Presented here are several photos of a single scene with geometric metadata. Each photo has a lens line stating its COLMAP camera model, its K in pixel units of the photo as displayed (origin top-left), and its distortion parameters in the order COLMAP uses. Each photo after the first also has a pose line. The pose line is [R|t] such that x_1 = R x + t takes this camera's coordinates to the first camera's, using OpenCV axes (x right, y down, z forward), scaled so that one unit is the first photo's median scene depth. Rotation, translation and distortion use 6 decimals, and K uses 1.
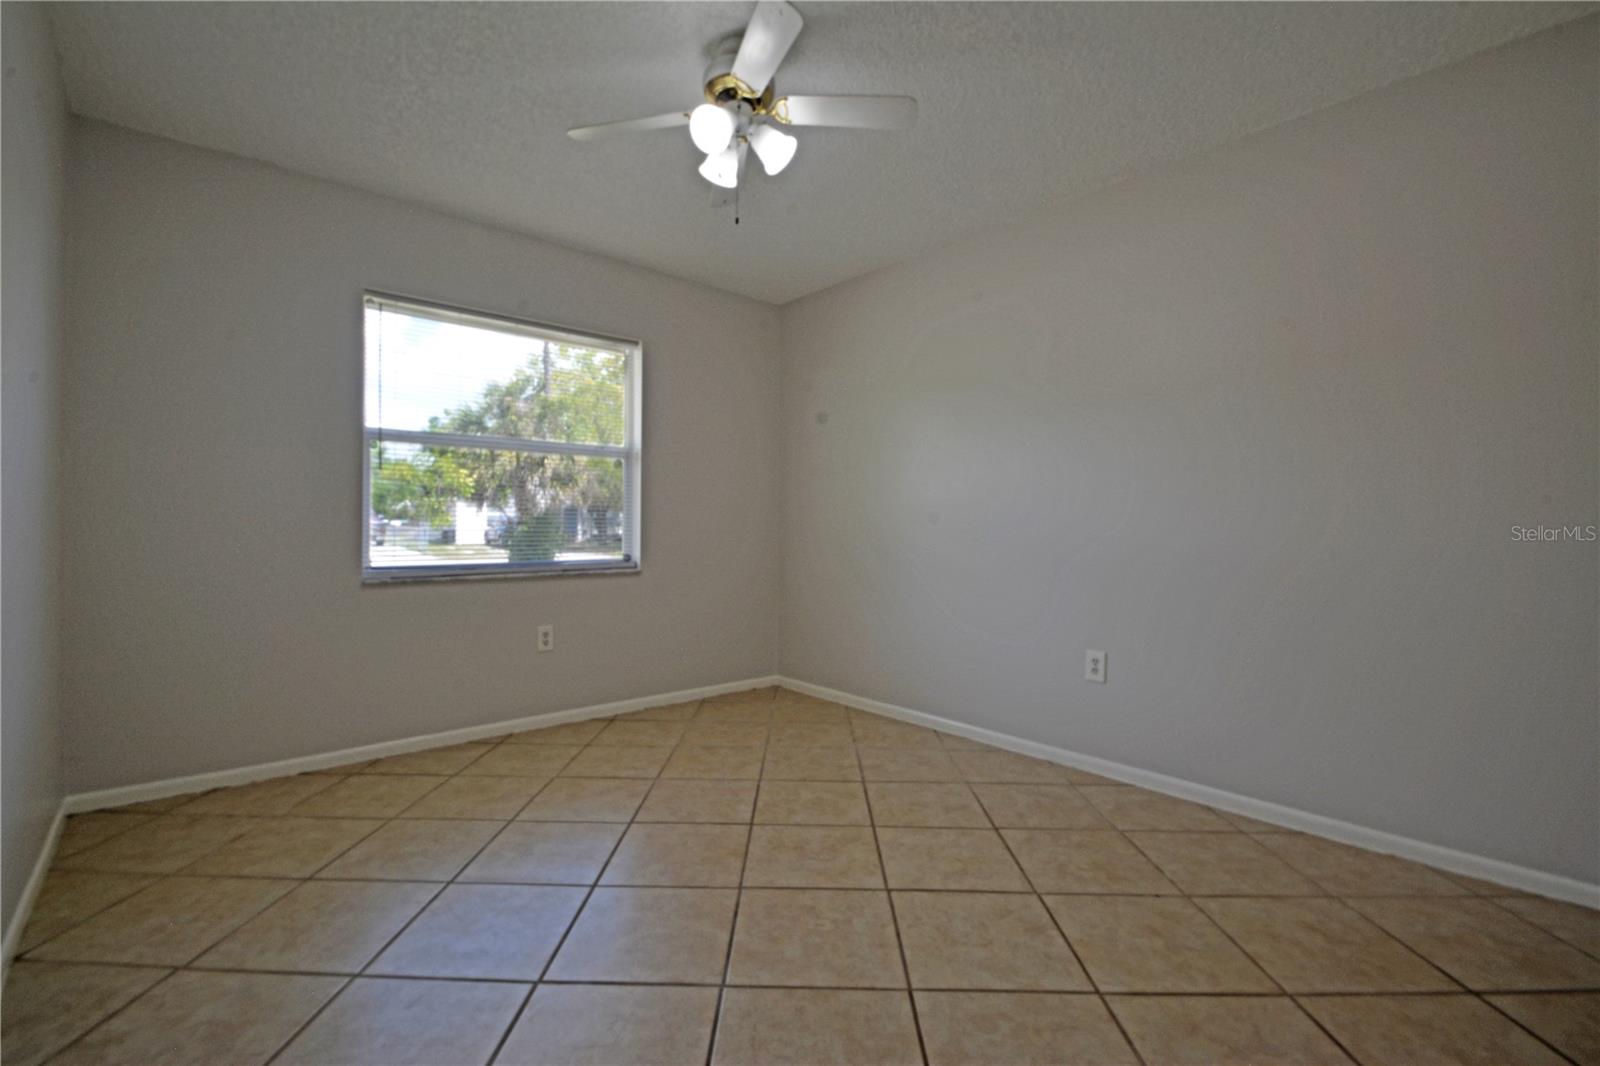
lens RADIAL K [[702.2, 0, 791.9], [0, 702.2, 527.5], [0, 0, 1]] dist [0.016783, -0.018087]
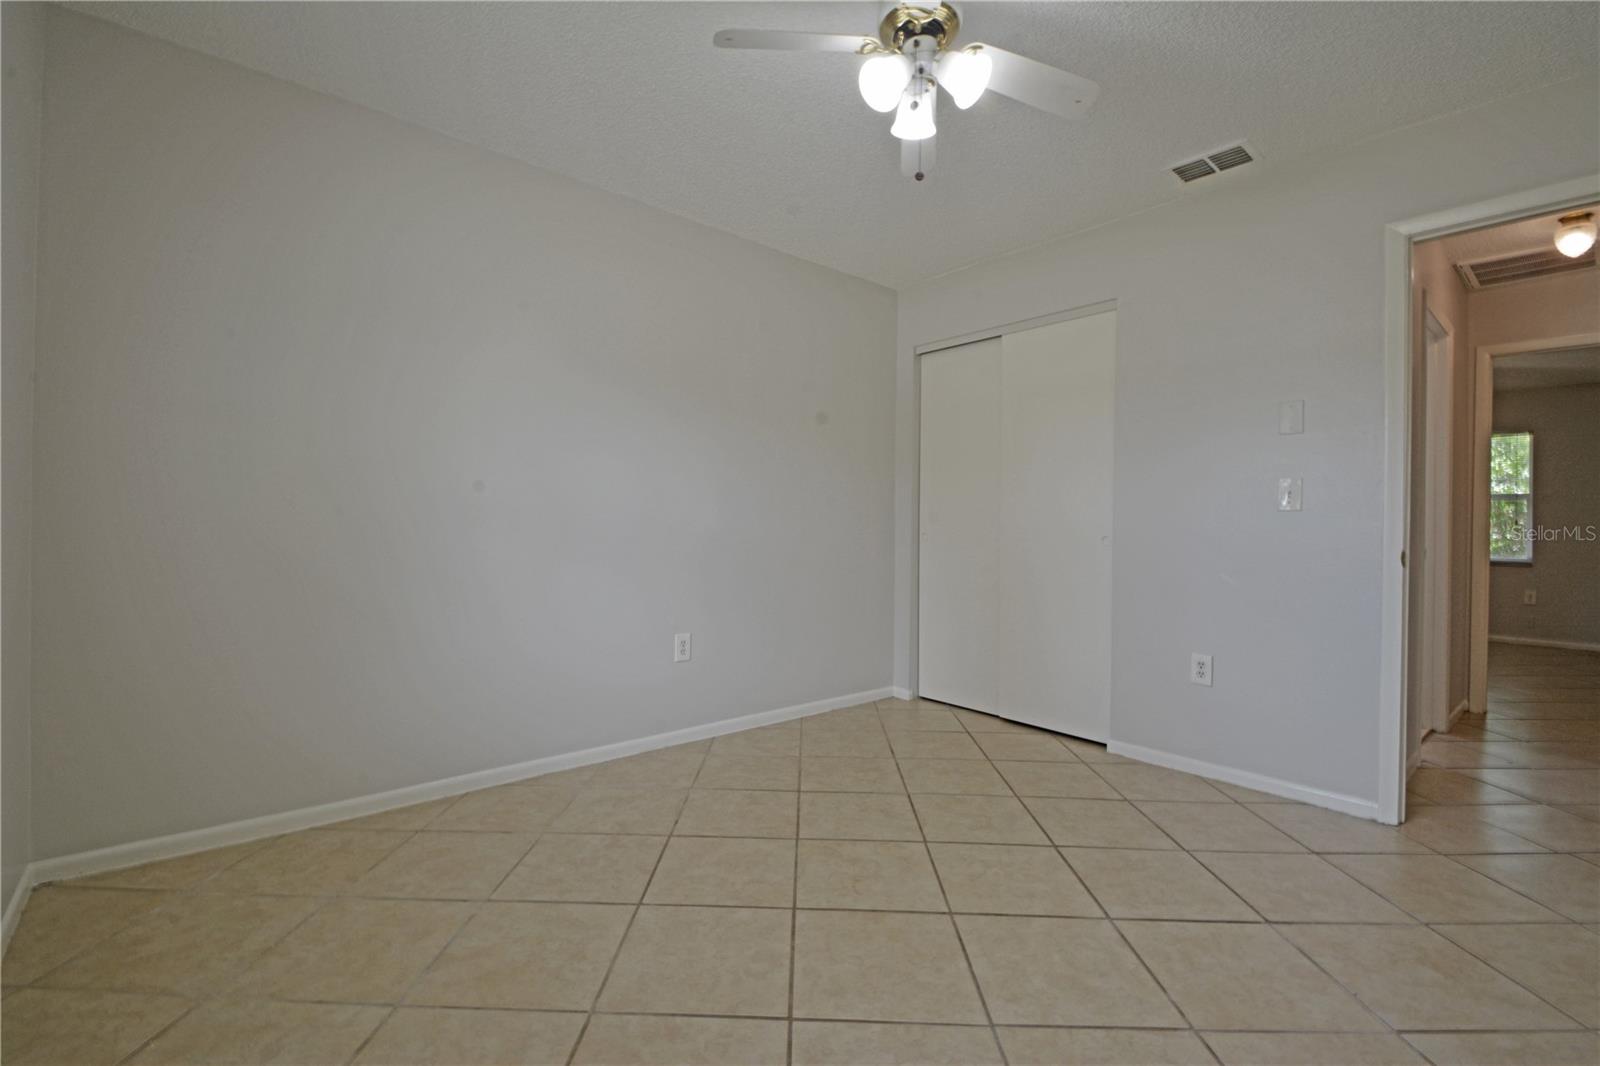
lens RADIAL K [[702.2, 0, 791.9], [0, 702.2, 527.5], [0, 0, 1]] dist [0.016783, -0.018087]
pose [[0.004287, -0.009336, 0.999947, -0.888571], [-0.009448, 0.999911, 0.009376, -0.008672], [-0.999946, -0.009488, 0.004199, 1.068127]]
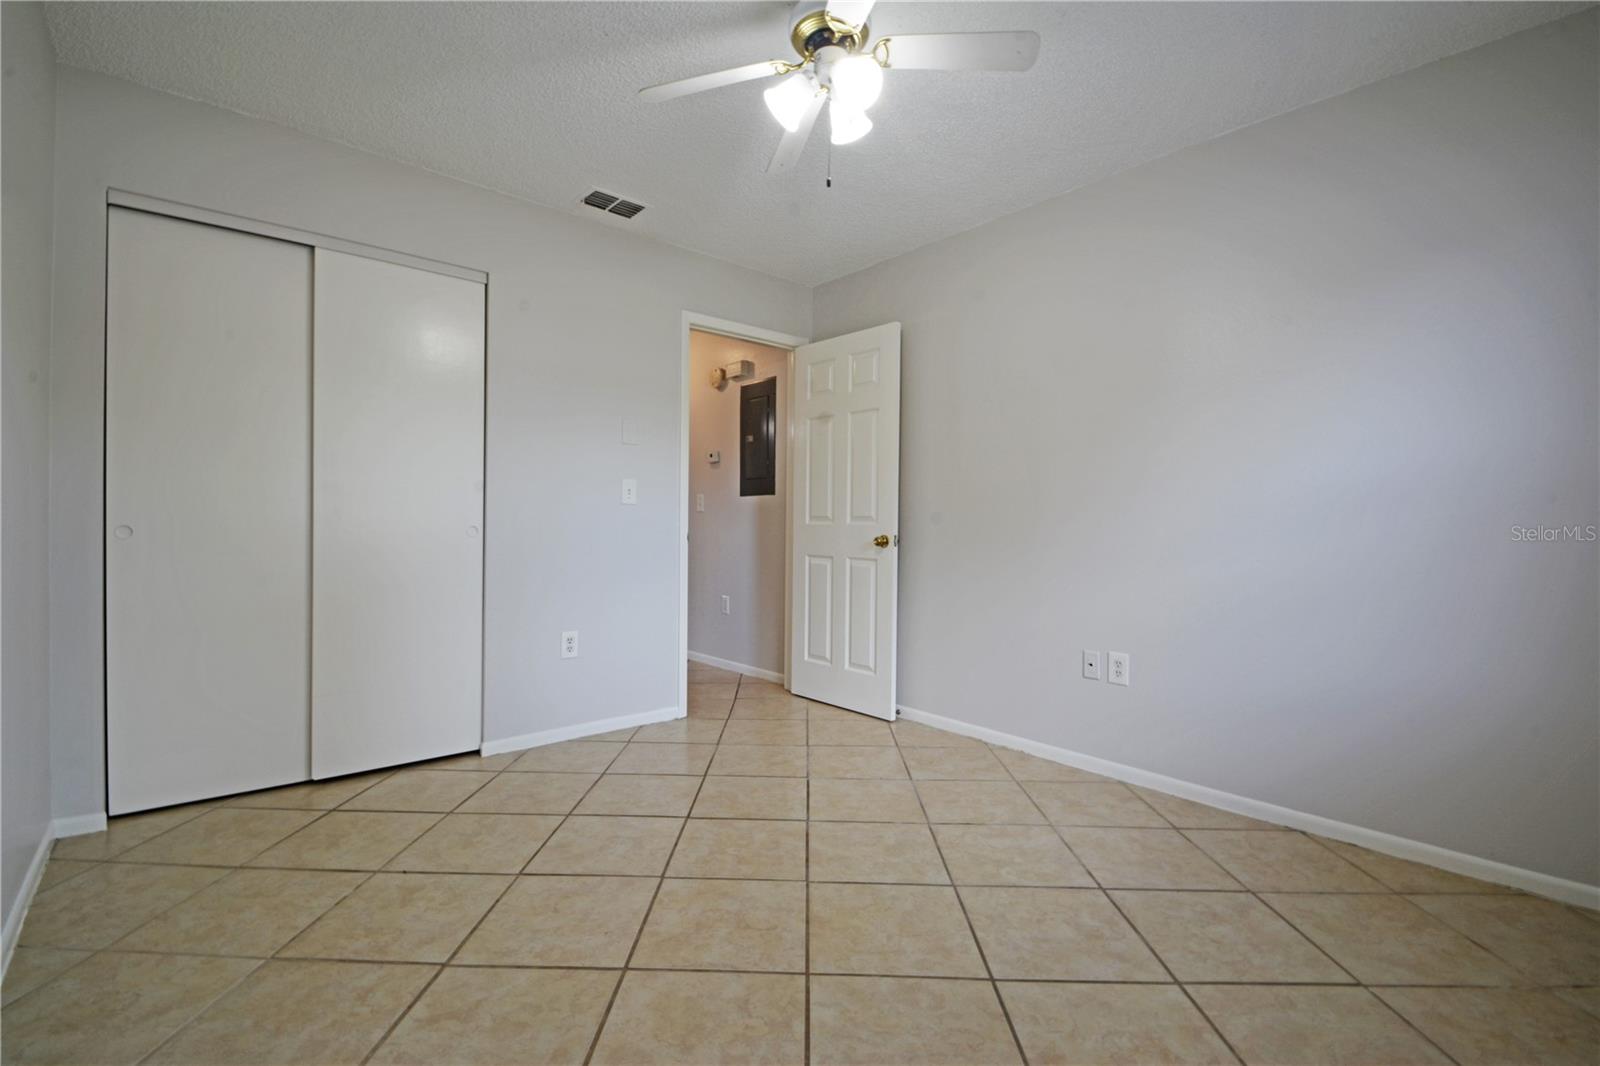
lens RADIAL K [[702.2, 0, 791.9], [0, 702.2, 527.5], [0, 0, 1]] dist [0.016783, -0.018087]
pose [[-0.999843, -0.017520, 0.002536, -0.039223], [-0.017497, 0.999809, 0.008685, -0.003519], [-0.002688, 0.008639, -0.999959, 1.764759]]
